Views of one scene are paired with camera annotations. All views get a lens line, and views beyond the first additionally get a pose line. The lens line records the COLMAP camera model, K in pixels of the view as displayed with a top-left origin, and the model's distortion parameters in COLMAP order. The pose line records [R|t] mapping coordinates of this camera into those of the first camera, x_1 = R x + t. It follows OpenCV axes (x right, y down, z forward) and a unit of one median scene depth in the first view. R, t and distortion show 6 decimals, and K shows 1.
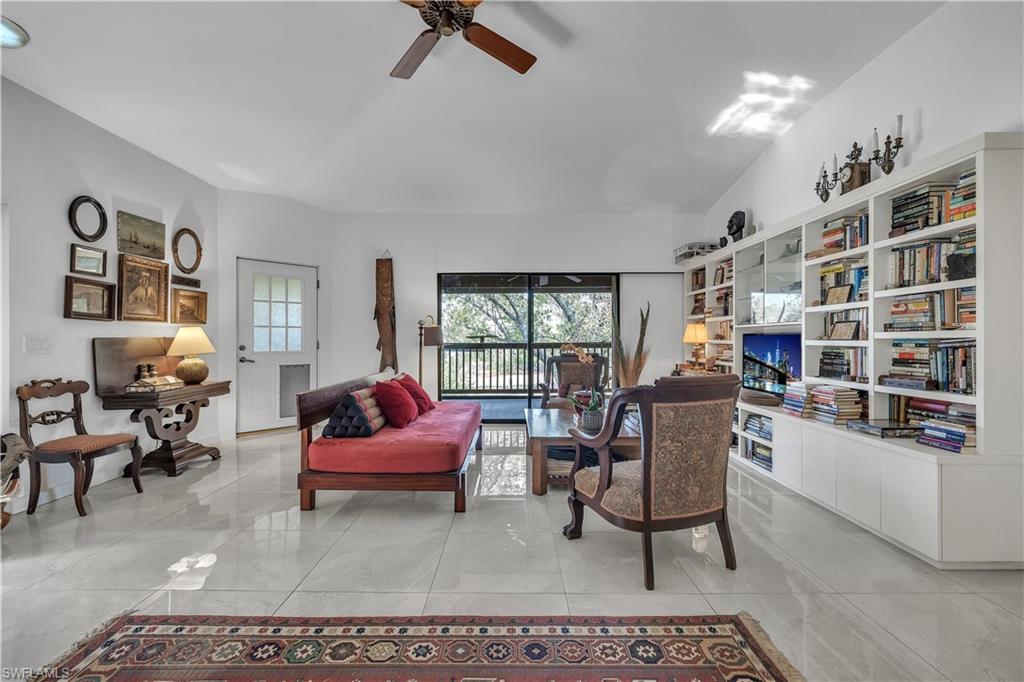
lens RADIAL K [[431.2, 0, 512.0], [0, 431.2, 341.0], [0, 0, 1]] dist [-0.001373, -0.000145]
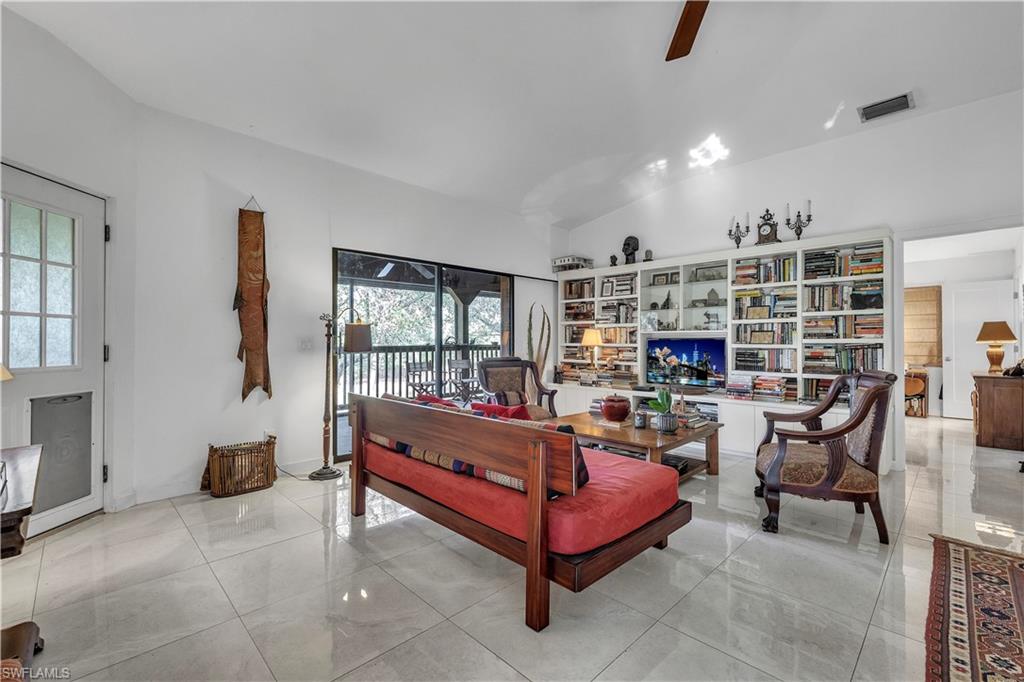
lens RADIAL K [[440.5, 0, 512.0], [0, 440.5, 341.0], [0, 0, 1]] dist [0.001139, -0.000360]
pose [[0.711081, 0.003786, 0.703099, -0.864334], [-0.000132, 0.999986, -0.005252, -0.004424], [-0.703110, 0.003641, 0.711072, 0.540576]]
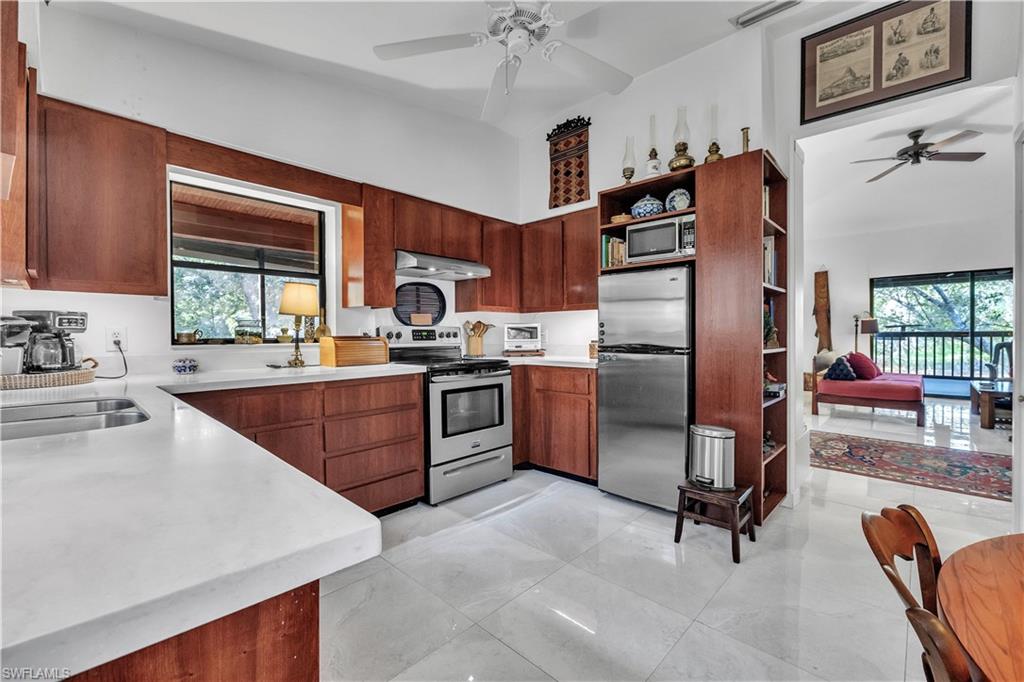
lens RADIAL K [[435.7, 0, 497.3], [0, 435.7, 338.8], [0, 0, 1]] dist [-0.005908, -0.000500]
pose [[0.714698, 0.005490, -0.699412, -0.112062], [0.006656, 0.999871, 0.014649, -0.000901], [0.699402, -0.015125, 0.714569, -1.362904]]
